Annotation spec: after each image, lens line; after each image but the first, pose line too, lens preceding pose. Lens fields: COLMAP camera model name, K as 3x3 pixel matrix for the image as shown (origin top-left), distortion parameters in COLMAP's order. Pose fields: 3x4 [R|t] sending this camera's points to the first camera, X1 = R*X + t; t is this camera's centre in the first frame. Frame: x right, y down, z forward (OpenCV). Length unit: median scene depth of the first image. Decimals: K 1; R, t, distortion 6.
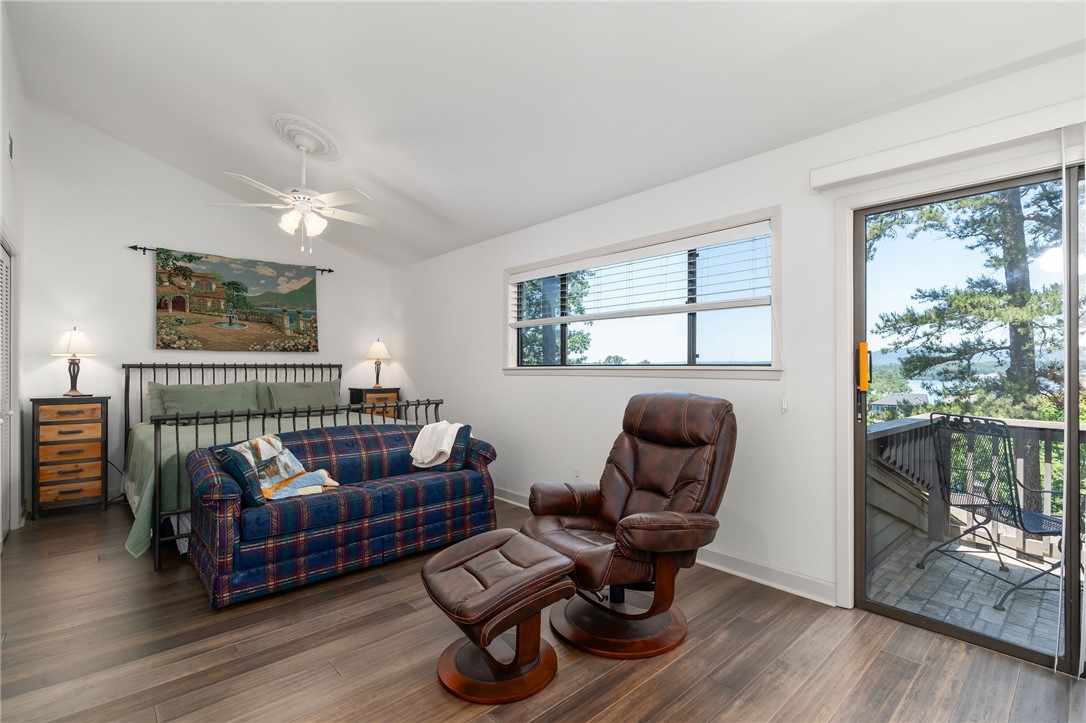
lens RADIAL K [[501.6, 0, 544.3], [0, 501.6, 361.5], [0, 0, 1]] dist [-0.002485, 0.001742]
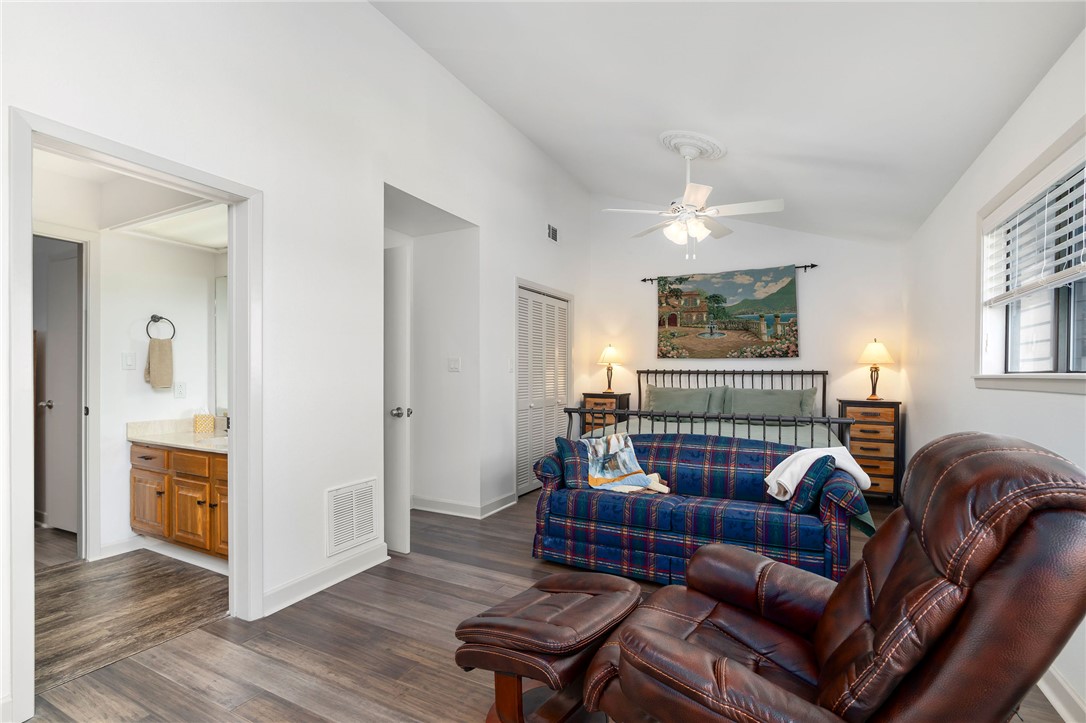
lens RADIAL K [[501.6, 0, 542.3], [0, 501.6, 370.9], [0, 0, 1]] dist [-0.002485, 0.001742]
pose [[0.357143, 0.000961, -0.934049, 0.282115], [0.003320, 0.999992, 0.002298, 0.002620], [0.934044, -0.003922, 0.357137, 0.279244]]
